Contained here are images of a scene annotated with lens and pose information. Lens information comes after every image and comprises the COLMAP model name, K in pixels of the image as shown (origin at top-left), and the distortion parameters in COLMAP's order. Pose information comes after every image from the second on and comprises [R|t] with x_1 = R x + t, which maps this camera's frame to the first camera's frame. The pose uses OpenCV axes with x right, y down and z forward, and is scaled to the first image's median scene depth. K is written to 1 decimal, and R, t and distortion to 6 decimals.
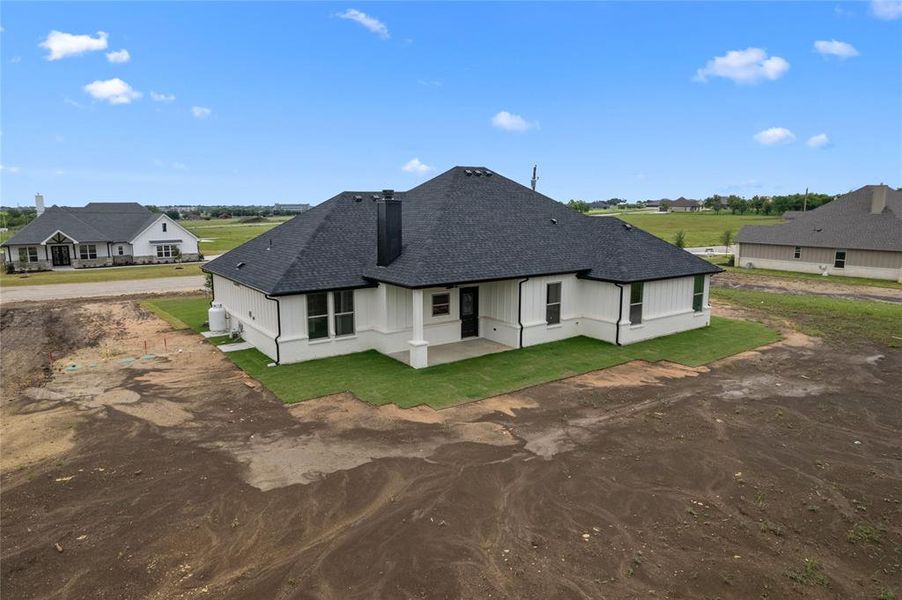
lens RADIAL K [[561.8, 0, 451.0], [0, 561.8, 300.0], [0, 0, 1]] dist [-0.001010, 0.000136]
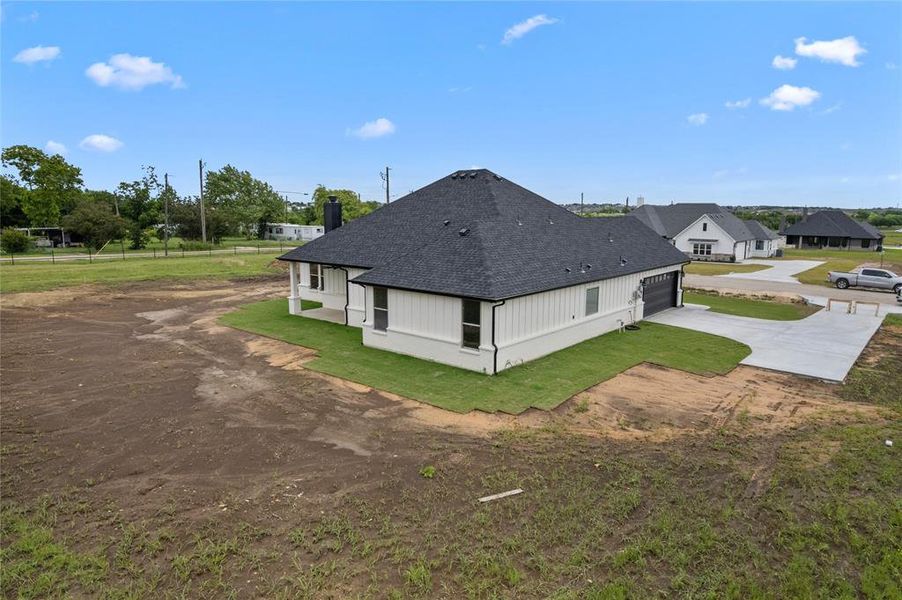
lens RADIAL K [[561.8, 0, 451.0], [0, 561.8, 300.0], [0, 0, 1]] dist [-0.001010, 0.000136]
pose [[0.227759, 0.151369, -0.961880, 1.106698], [-0.152055, 0.981253, 0.118413, -0.121060], [0.961772, 0.119289, 0.246505, 0.761648]]
